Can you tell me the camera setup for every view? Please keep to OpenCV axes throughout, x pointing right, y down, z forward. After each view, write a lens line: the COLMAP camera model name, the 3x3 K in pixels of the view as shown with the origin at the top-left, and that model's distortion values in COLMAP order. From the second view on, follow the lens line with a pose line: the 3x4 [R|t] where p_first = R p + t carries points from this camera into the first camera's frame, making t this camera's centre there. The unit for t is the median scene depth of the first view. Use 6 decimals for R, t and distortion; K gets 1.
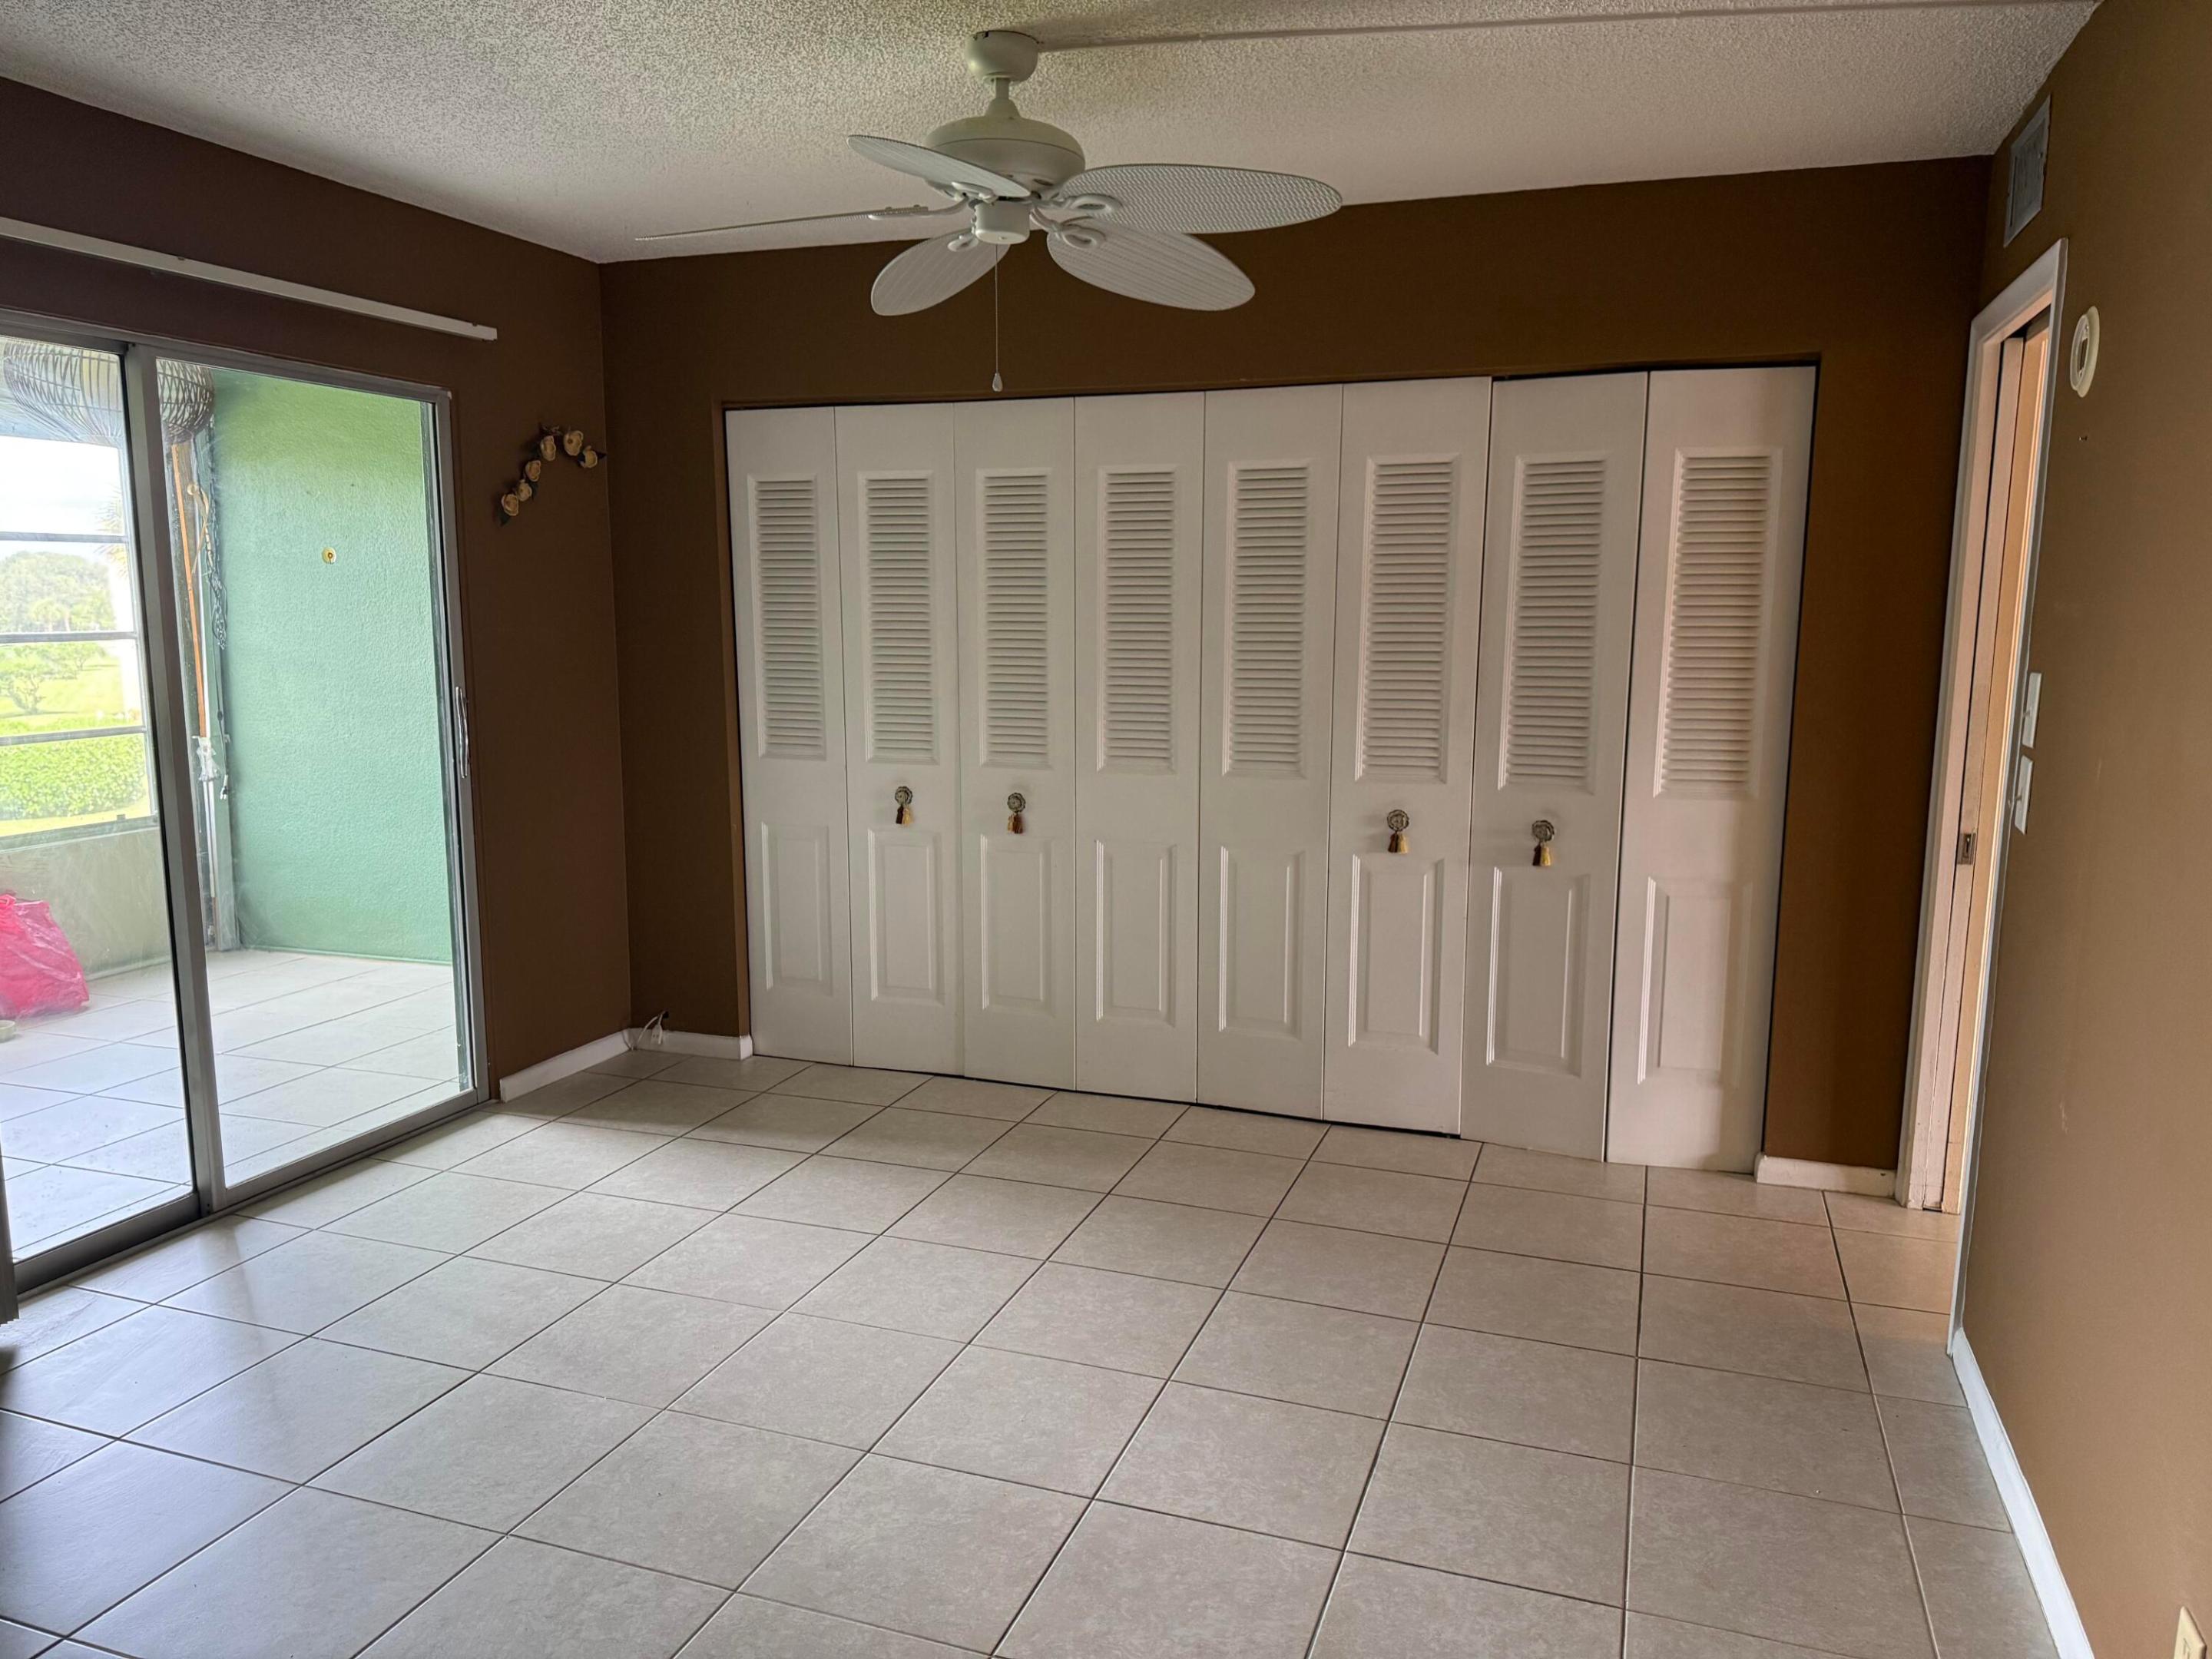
lens RADIAL K [[1567.7, 0, 1090.4], [0, 1567.7, 837.6], [0, 0, 1]] dist [0.093653, -0.118857]
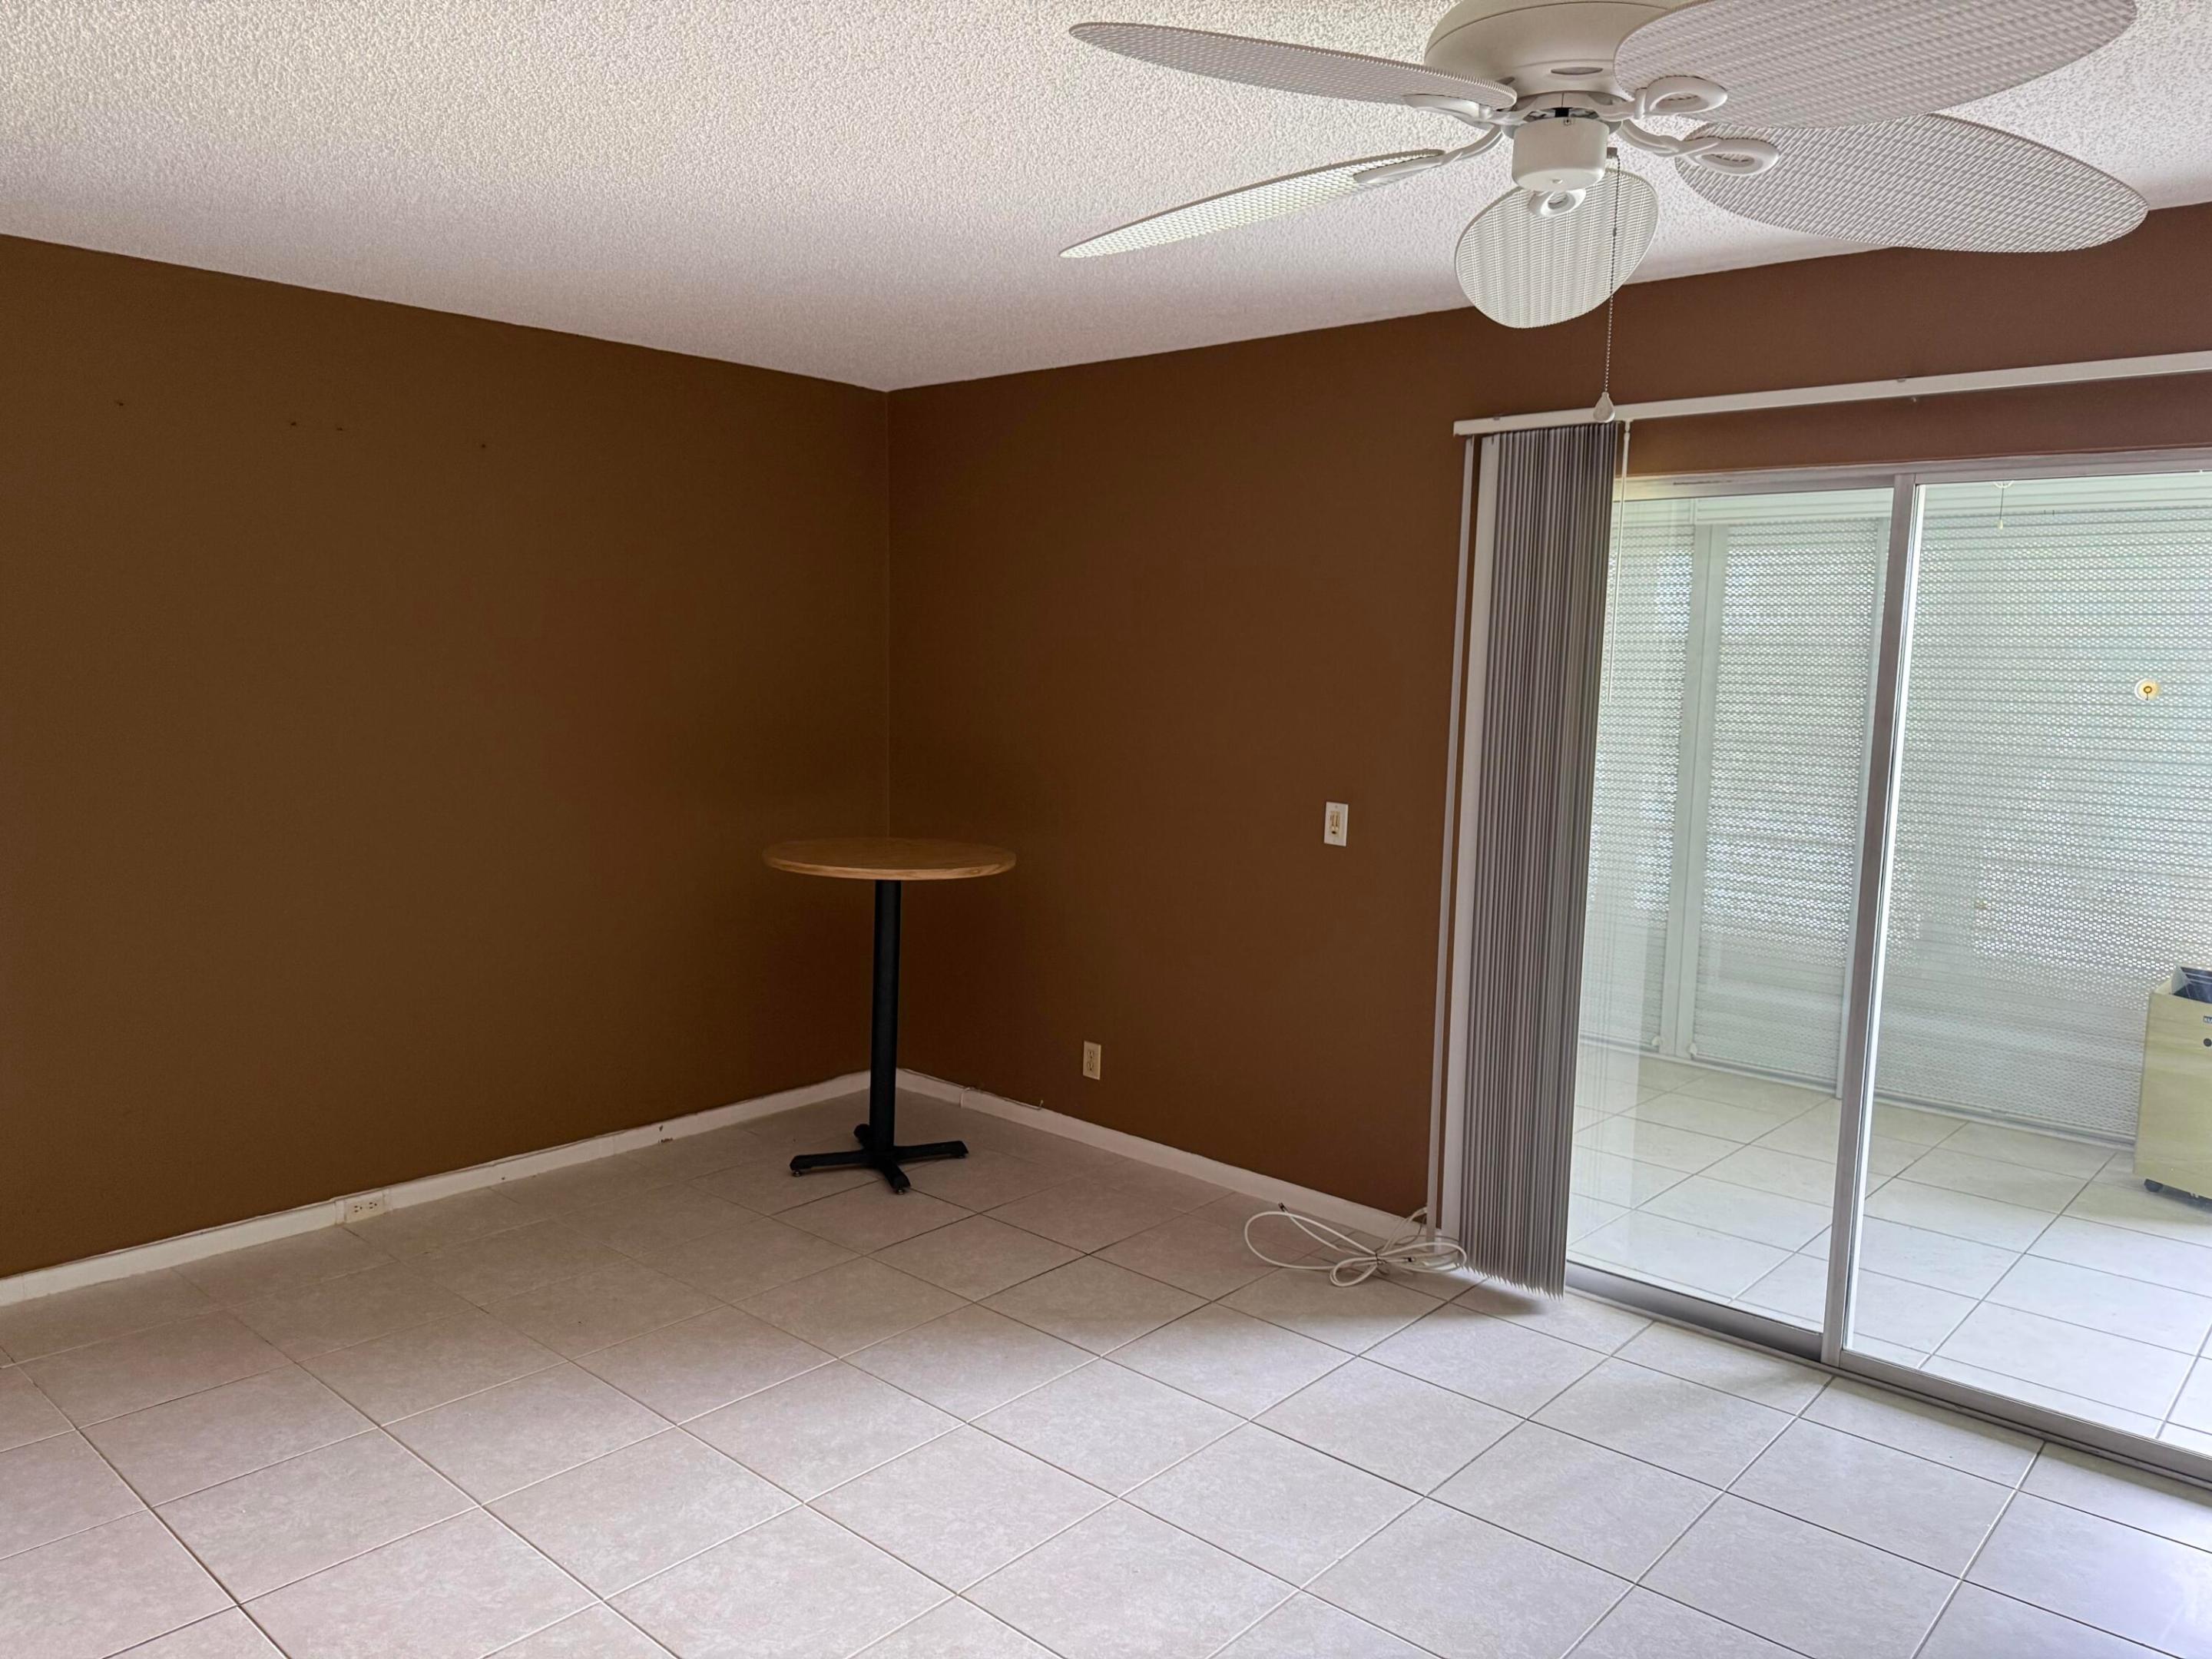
lens RADIAL K [[1567.7, 0, 1090.4], [0, 1567.7, 837.6], [0, 0, 1]] dist [0.093653, -0.118857]
pose [[-0.367936, 0.103465, -0.924077, 0.473992], [-0.161126, 0.971662, 0.172948, -0.170558], [0.915784, 0.212527, -0.340839, 0.862160]]
